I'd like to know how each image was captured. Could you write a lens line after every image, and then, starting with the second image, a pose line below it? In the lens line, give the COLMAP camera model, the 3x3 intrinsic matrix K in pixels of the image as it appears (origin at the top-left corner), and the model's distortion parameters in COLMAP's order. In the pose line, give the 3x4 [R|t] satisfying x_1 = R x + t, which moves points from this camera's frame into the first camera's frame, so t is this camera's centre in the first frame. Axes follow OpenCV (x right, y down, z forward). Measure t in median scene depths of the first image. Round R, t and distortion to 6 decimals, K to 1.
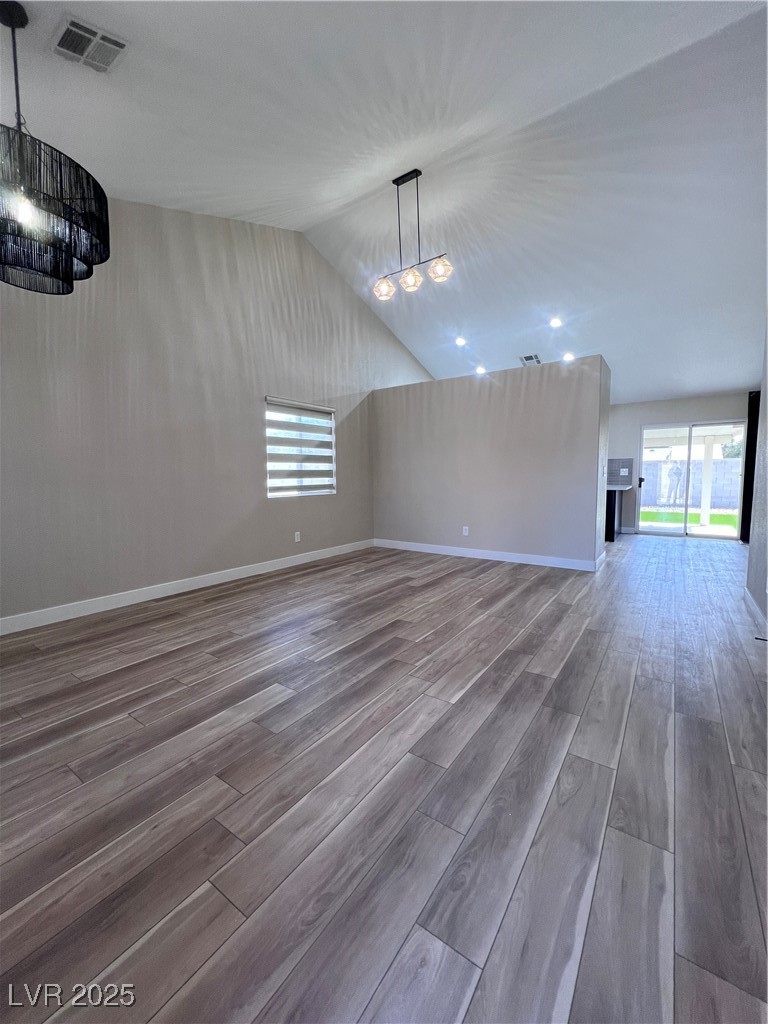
lens RADIAL K [[410.6, 0, 385.6], [0, 410.6, 511.4], [0, 0, 1]] dist [0.000949, -0.000118]
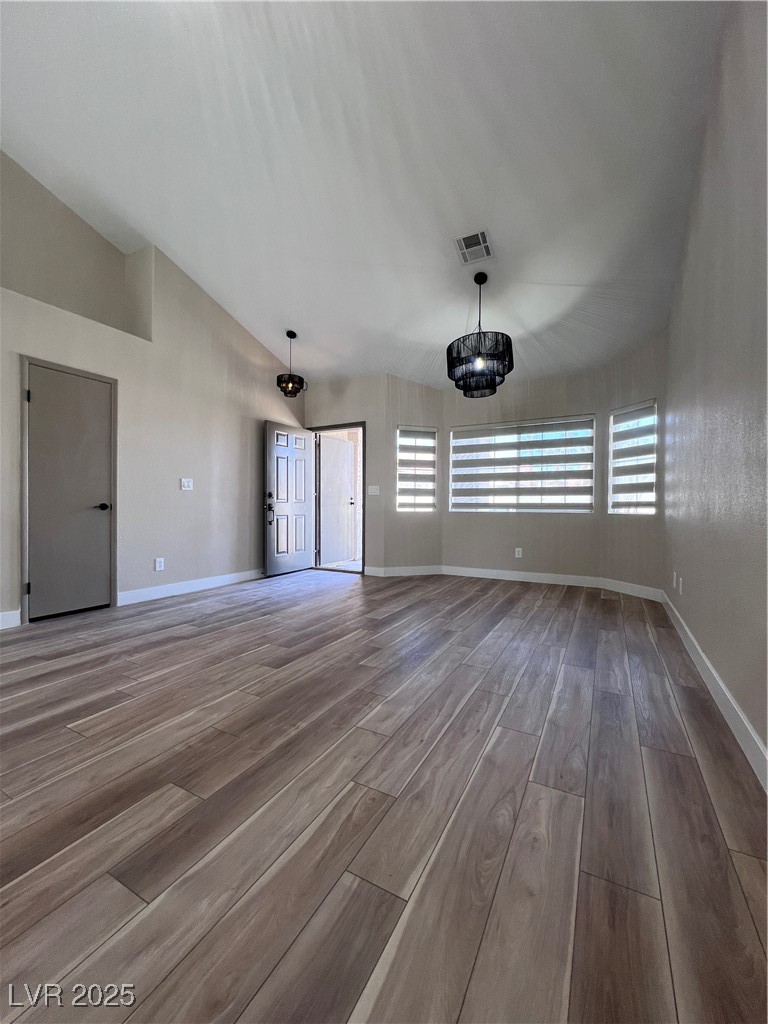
lens RADIAL K [[410.6, 0, 385.6], [0, 410.6, 511.4], [0, 0, 1]] dist [0.000949, -0.000118]
pose [[-0.993314, -0.000630, -0.115443, -0.085706], [-0.012259, 0.994907, 0.100047, -0.102260], [0.114792, 0.100793, -0.988263, 1.892339]]
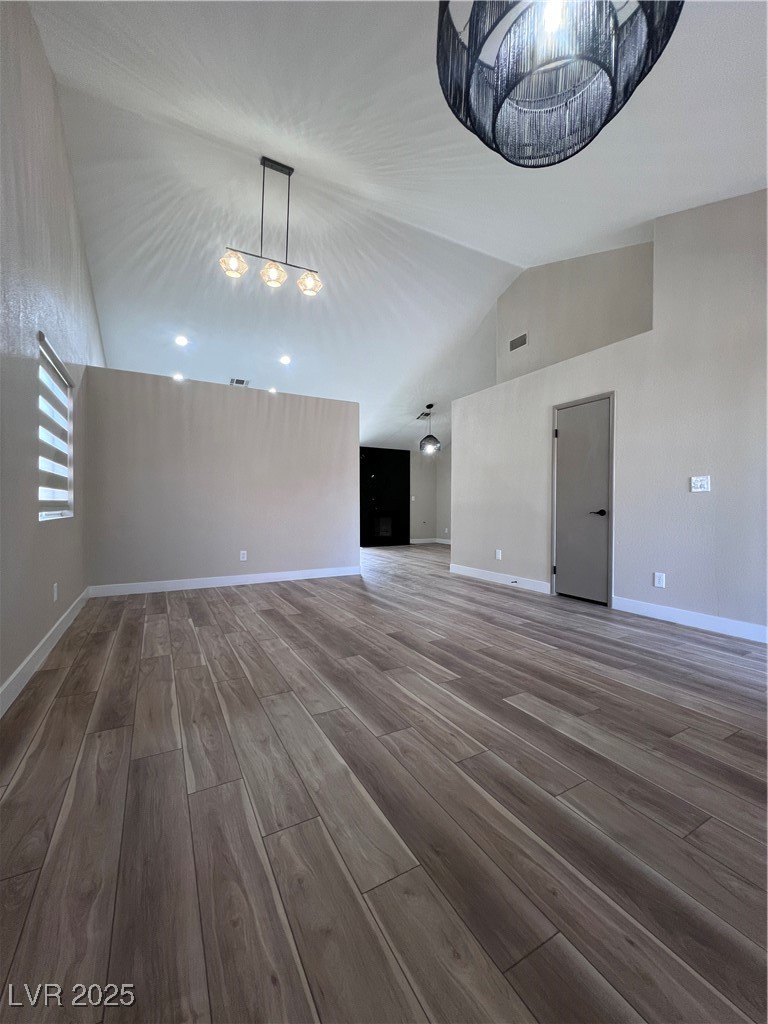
lens RADIAL K [[410.6, 0, 385.6], [0, 410.6, 511.4], [0, 0, 1]] dist [0.000949, -0.000118]
pose [[0.435411, -0.002057, 0.900229, -0.925853], [0.073069, 0.996779, -0.033063, 0.007102], [-0.897261, 0.080175, 0.434159, 0.613652]]
